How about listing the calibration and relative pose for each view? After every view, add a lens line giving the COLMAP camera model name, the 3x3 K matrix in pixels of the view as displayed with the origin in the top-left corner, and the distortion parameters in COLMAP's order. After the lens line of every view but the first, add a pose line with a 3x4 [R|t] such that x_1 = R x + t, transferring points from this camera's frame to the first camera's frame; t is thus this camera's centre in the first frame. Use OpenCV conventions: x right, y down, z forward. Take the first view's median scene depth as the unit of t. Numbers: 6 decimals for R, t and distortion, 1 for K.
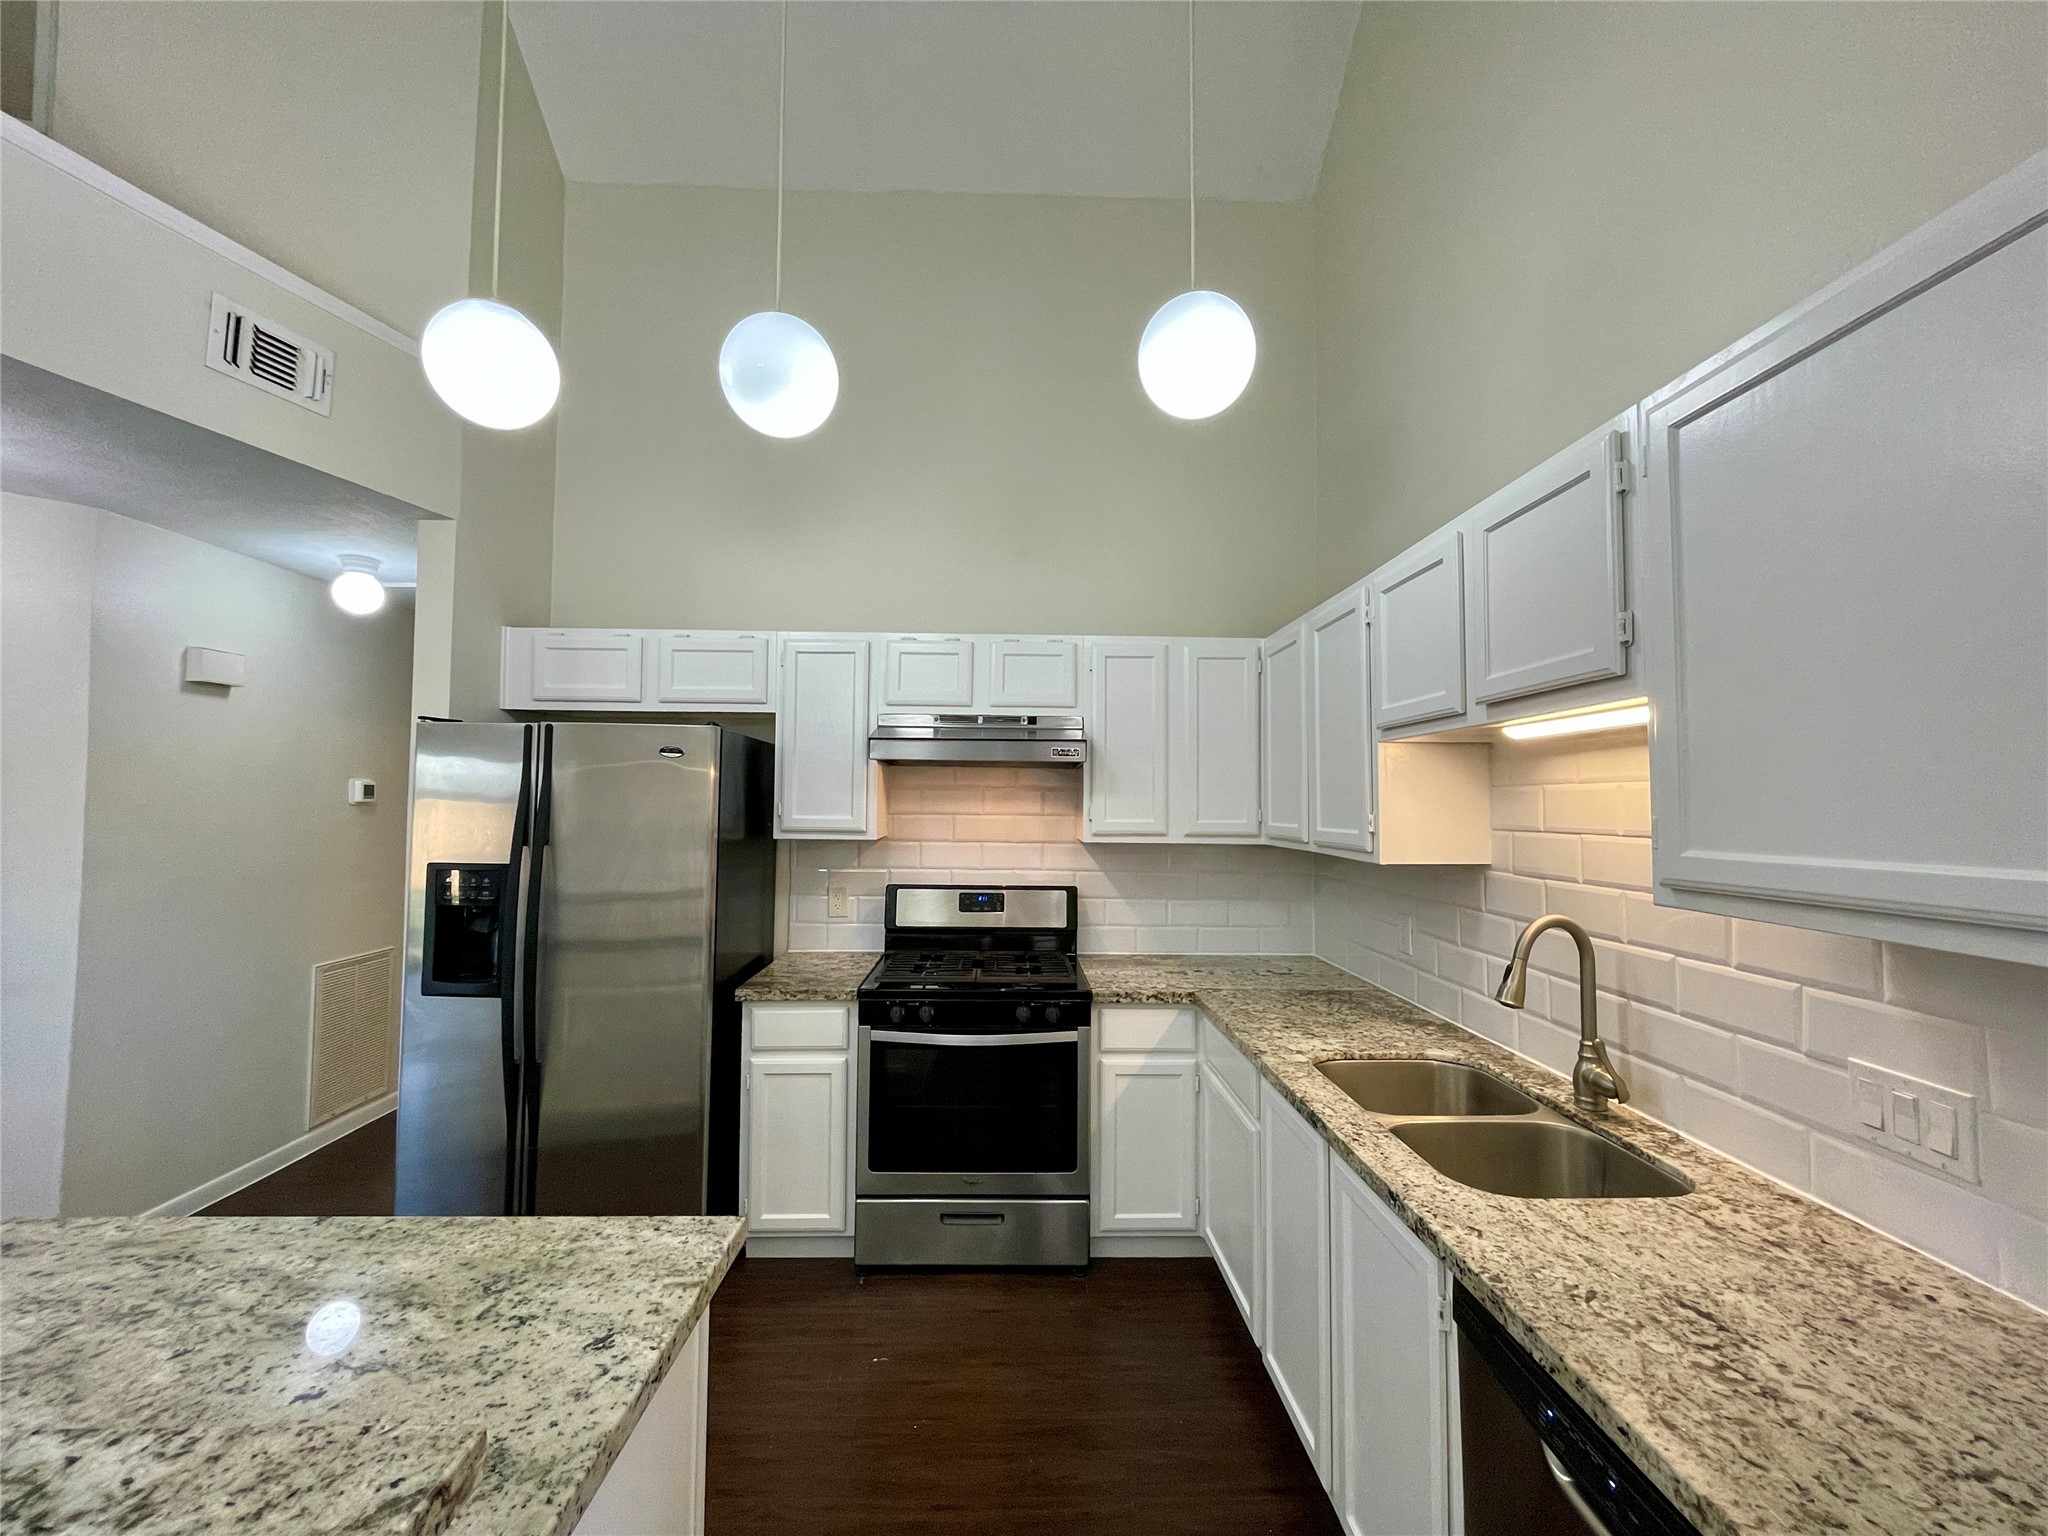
lens RADIAL K [[828.7, 0, 1018.4], [0, 828.7, 763.1], [0, 0, 1]] dist [-0.004103, 0.000728]
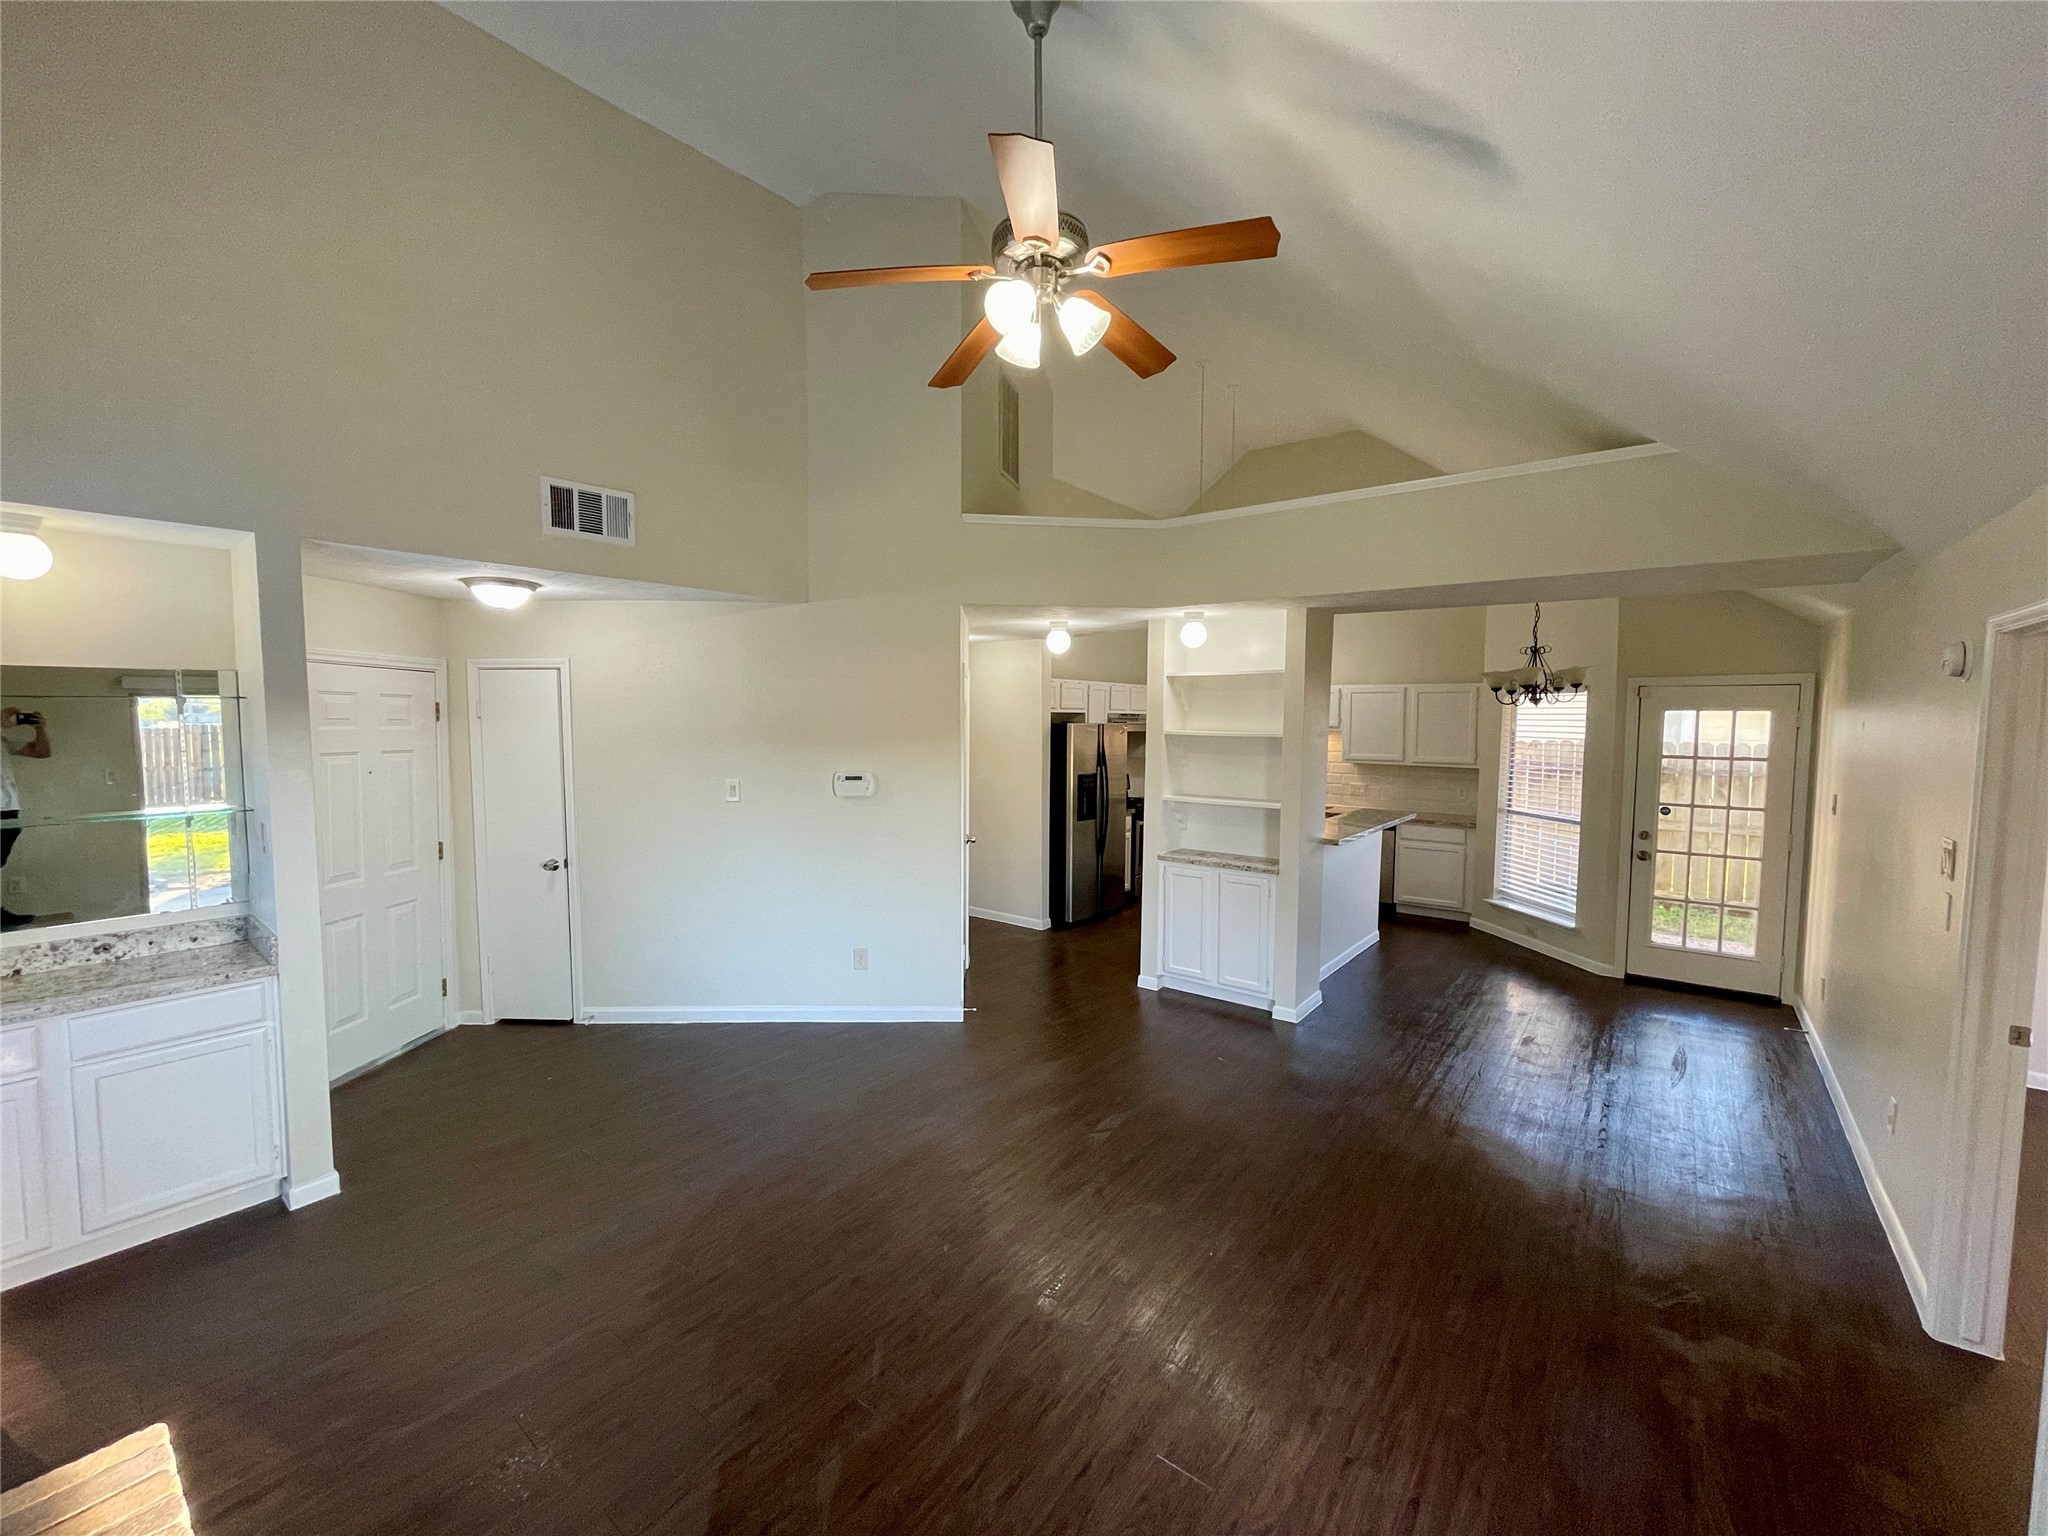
lens RADIAL K [[828.7, 0, 1026.6], [0, 828.7, 769.0], [0, 0, 1]] dist [-0.004103, 0.000728]
pose [[0.635139, -0.050697, 0.770732, -4.188621], [-0.041262, 0.994192, 0.099399, -0.233750], [-0.771295, -0.094935, 0.629358, -0.879139]]
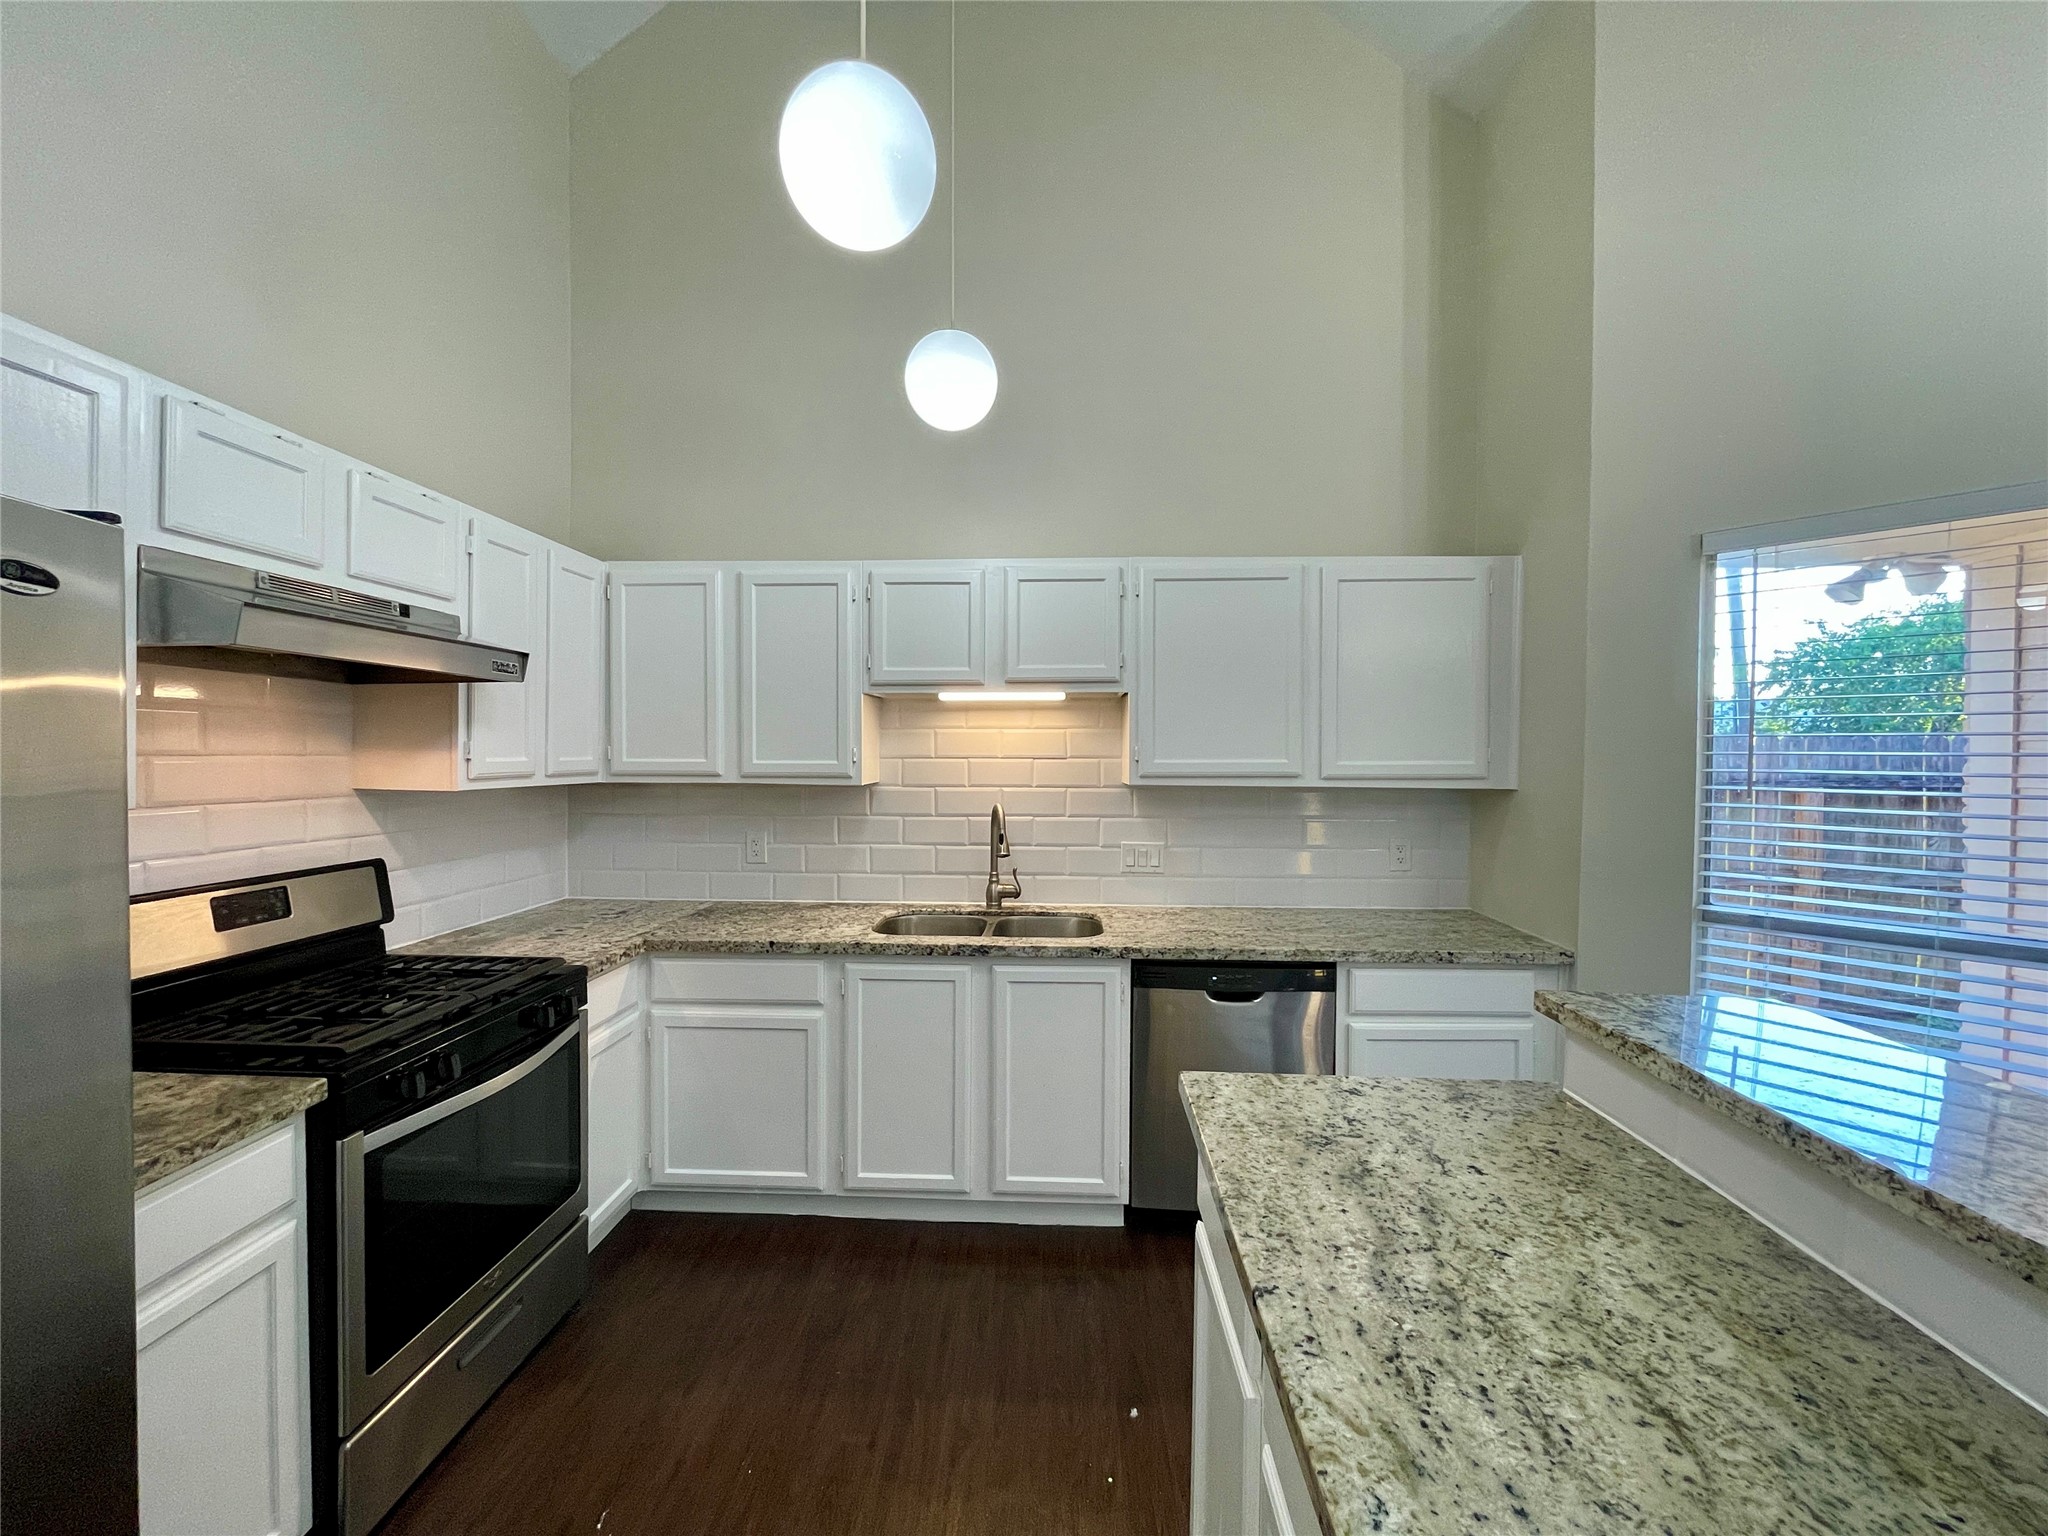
lens RADIAL K [[828.7, 0, 1029.8], [0, 828.7, 765.0], [0, 0, 1]] dist [-0.004103, 0.000728]
pose [[0.062565, -0.025427, 0.997717, -1.059176], [-0.052067, 0.998231, 0.028705, 0.045945], [-0.996682, -0.053744, 0.061131, 0.793842]]
